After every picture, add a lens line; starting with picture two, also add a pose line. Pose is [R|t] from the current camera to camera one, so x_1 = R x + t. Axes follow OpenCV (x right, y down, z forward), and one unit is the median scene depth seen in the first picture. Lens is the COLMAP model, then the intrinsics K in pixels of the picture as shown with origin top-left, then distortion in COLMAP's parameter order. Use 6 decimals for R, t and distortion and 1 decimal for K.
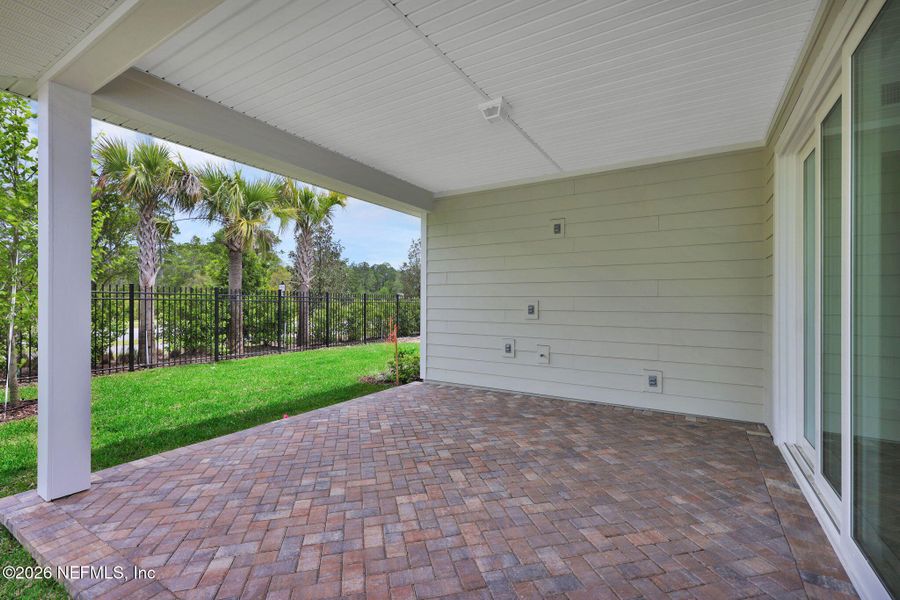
lens RADIAL K [[386.5, 0, 468.0], [0, 386.5, 301.9], [0, 0, 1]] dist [-0.001772, 0.001146]
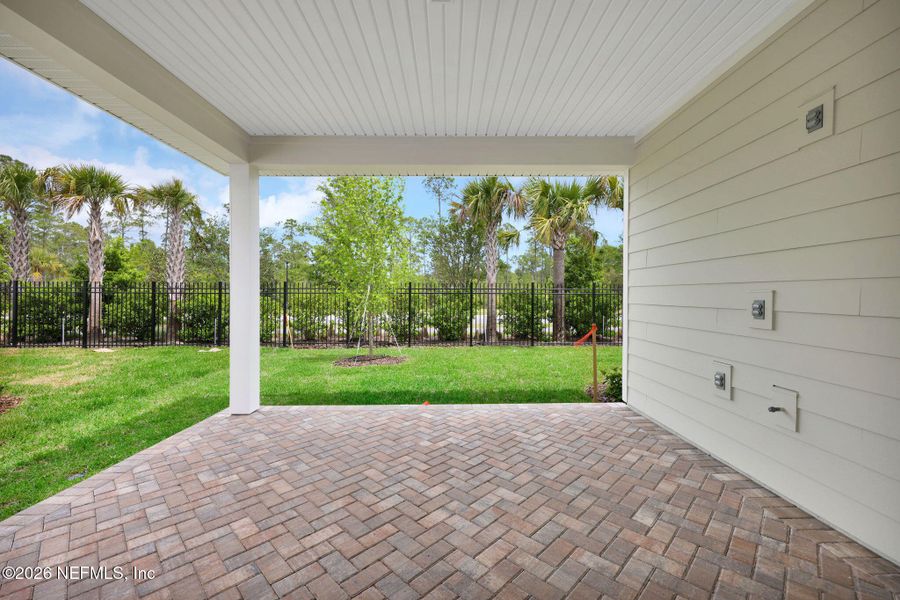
lens RADIAL K [[371.7, 0, 451.2], [0, 371.7, 295.6], [0, 0, 1]] dist [-0.000161, 0.000400]
pose [[0.527053, -0.002128, -0.849830, 0.478767], [0.003183, 0.999995, -0.000530, 0.003223], [0.849826, -0.002425, 0.527057, 0.585042]]
